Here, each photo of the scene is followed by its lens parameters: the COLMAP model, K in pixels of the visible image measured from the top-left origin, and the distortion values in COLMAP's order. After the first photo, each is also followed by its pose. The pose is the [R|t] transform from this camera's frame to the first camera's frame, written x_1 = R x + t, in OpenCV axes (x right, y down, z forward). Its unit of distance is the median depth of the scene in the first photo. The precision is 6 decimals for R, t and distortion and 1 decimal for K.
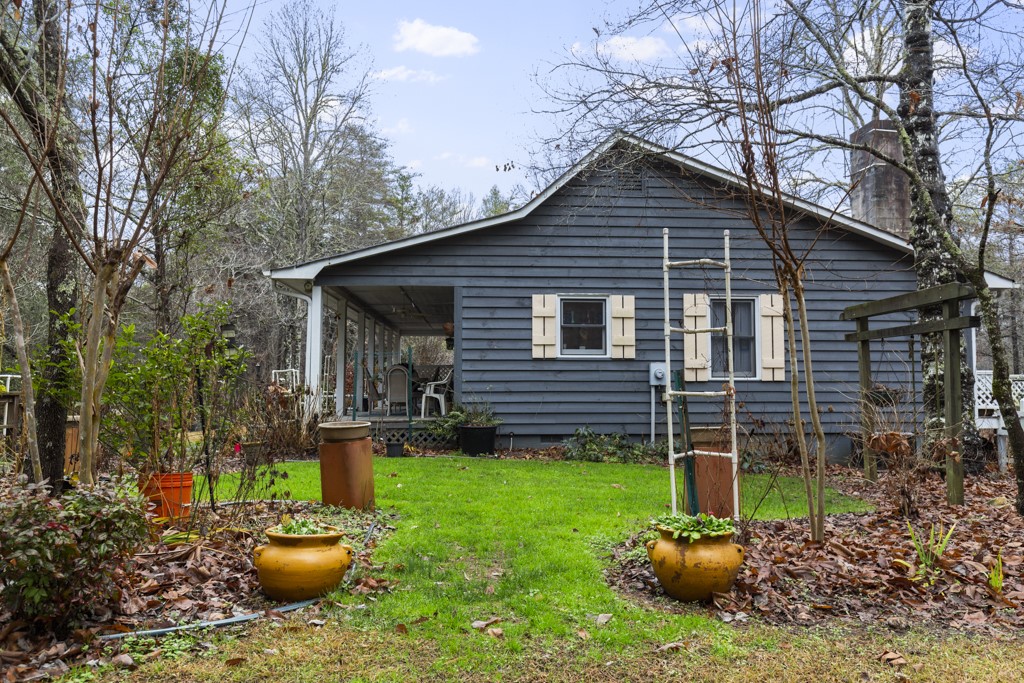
lens RADIAL K [[695.1, 0, 511.5], [0, 695.1, 339.1], [0, 0, 1]] dist [-0.005368, -0.001144]
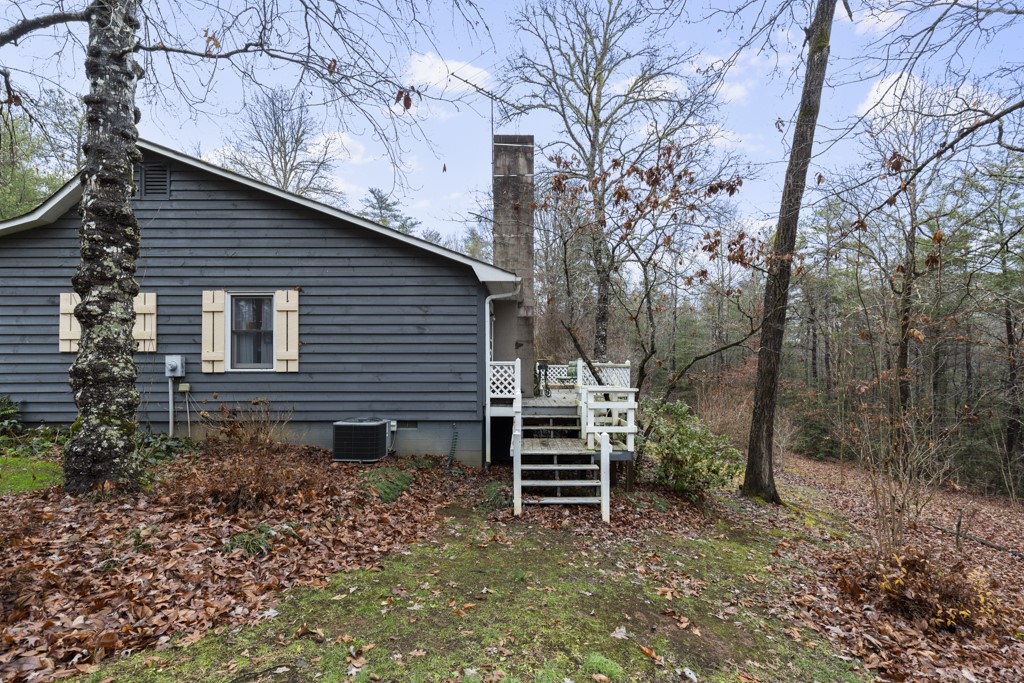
lens RADIAL K [[469.7, 0, 493.5], [0, 469.7, 365.4], [0, 0, 1]] dist [-0.001162, -0.000079]
pose [[0.998517, -0.003675, -0.054308, 0.738559], [0.006875, 0.998243, 0.058853, 0.009836], [0.053997, -0.059139, 0.996788, 0.301207]]
